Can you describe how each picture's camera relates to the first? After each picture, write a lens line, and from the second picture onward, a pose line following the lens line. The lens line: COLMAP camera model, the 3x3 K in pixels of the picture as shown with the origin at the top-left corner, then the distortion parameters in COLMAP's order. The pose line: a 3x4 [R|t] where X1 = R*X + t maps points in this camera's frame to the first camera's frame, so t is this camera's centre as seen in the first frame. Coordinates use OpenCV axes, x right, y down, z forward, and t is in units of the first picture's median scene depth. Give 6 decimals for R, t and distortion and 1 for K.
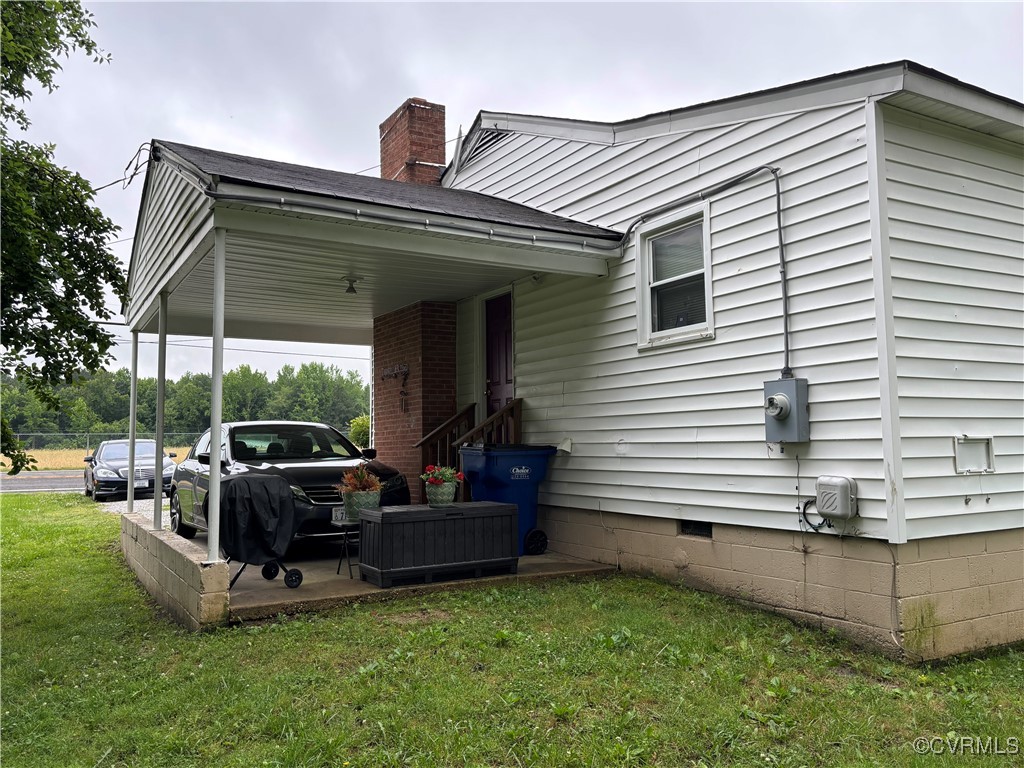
lens RADIAL K [[832.2, 0, 511.3], [0, 832.2, 386.5], [0, 0, 1]] dist [0.064855, -0.105569]
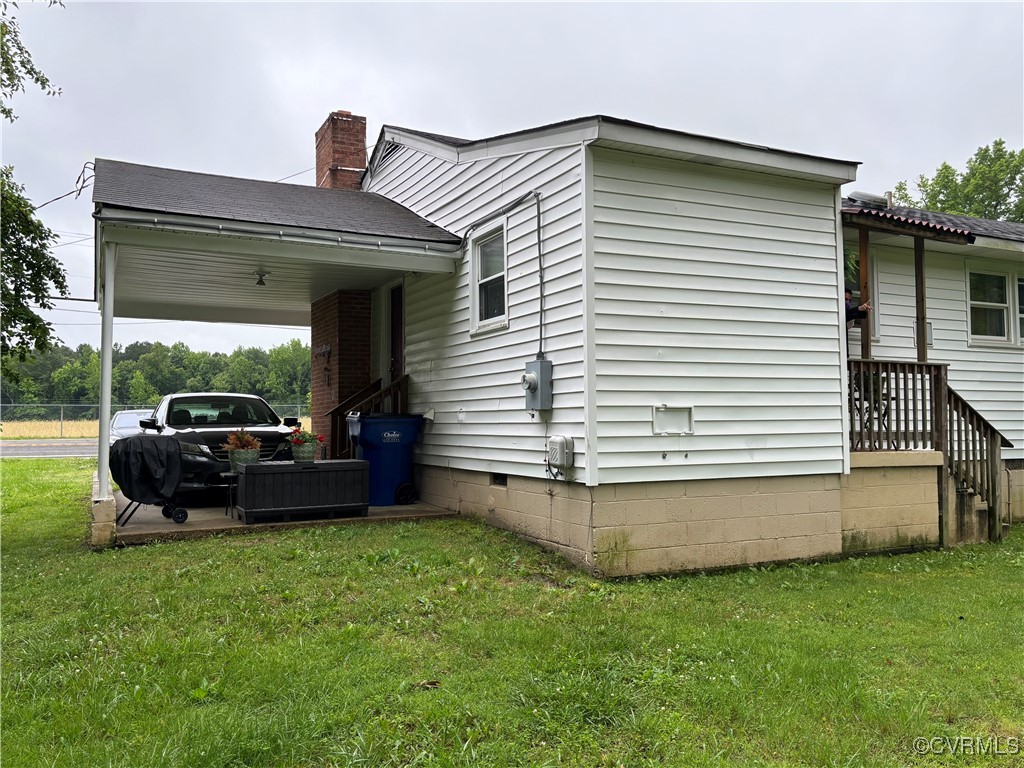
lens RADIAL K [[832.2, 0, 510.6], [0, 832.2, 385.4], [0, 0, 1]] dist [0.064855, -0.105569]
pose [[0.998461, 0.003397, -0.055355, 0.297529], [-0.001752, 0.999557, 0.029727, -0.007359], [0.055431, -0.029584, 0.998024, -0.227043]]
